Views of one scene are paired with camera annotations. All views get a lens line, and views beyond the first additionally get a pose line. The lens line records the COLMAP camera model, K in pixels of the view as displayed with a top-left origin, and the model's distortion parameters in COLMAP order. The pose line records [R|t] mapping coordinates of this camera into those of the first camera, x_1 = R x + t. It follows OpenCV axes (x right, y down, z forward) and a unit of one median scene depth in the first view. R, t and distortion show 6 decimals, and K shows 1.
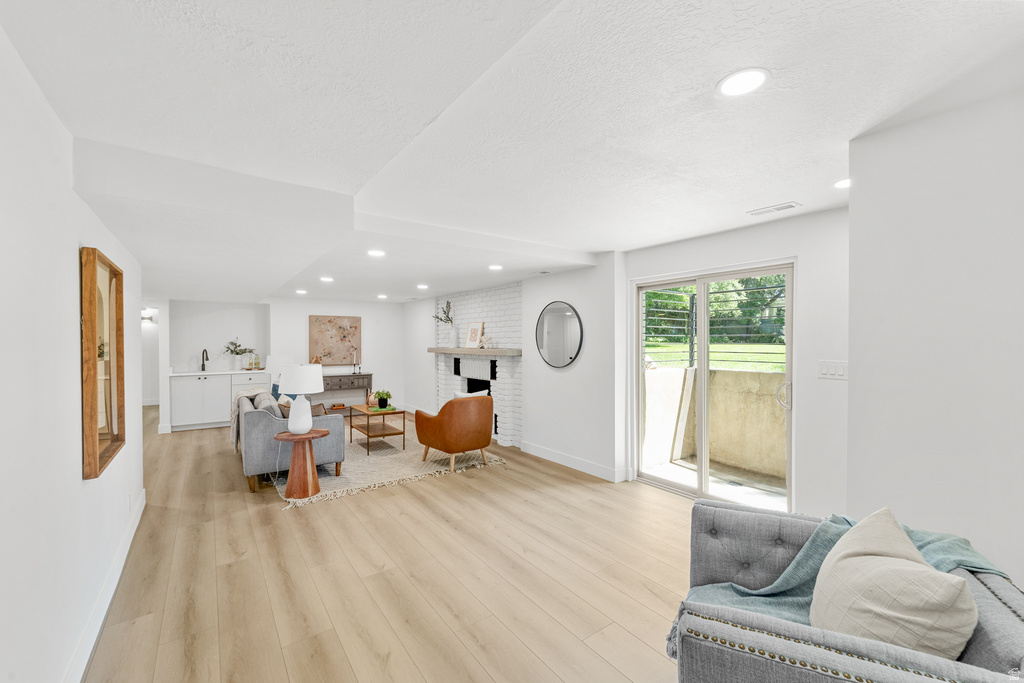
lens RADIAL K [[421.7, 0, 512.0], [0, 421.7, 341.5], [0, 0, 1]] dist [0.000109, -0.000459]
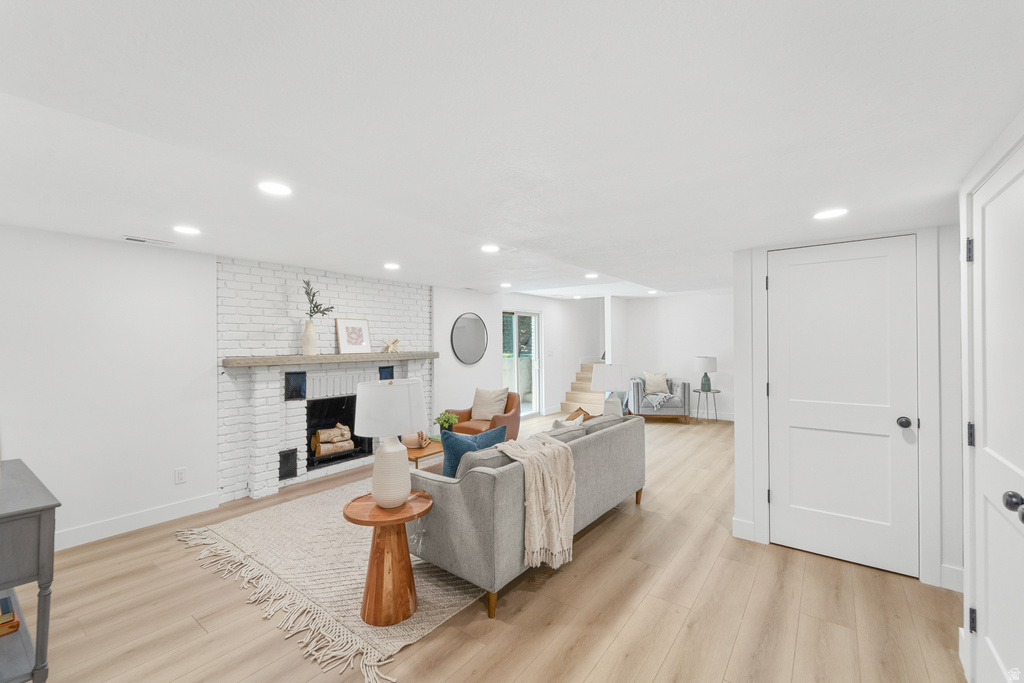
lens RADIAL K [[421.7, 0, 512.0], [0, 421.7, 341.5], [0, 0, 1]] dist [0.000109, -0.000459]
pose [[-0.294626, 0.005681, 0.955596, -0.837374], [0.008878, 0.999955, -0.003207, -0.000564], [-0.955571, 0.007539, -0.294664, 0.902677]]
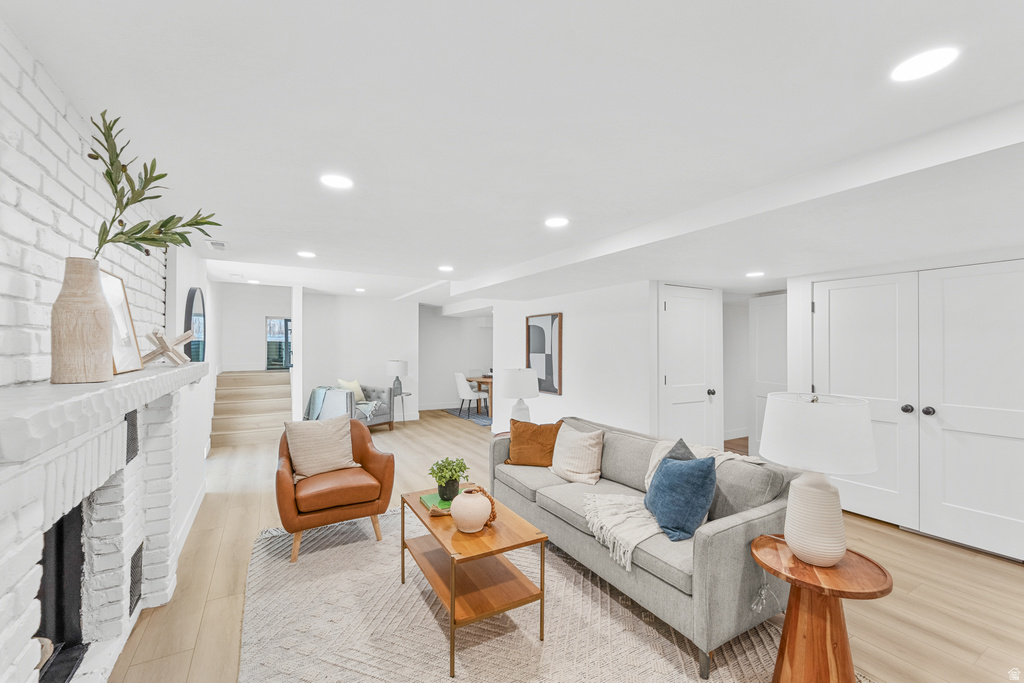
lens RADIAL K [[410.2, 0, 512.0], [0, 410.2, 341.5], [0, 0, 1]] dist [-0.001236, -0.000153]
pose [[-0.994865, -0.002777, 0.101170, -0.334761], [-0.003948, 0.999928, -0.011370, 0.000131], [-0.101131, -0.011711, -0.994804, 1.153195]]
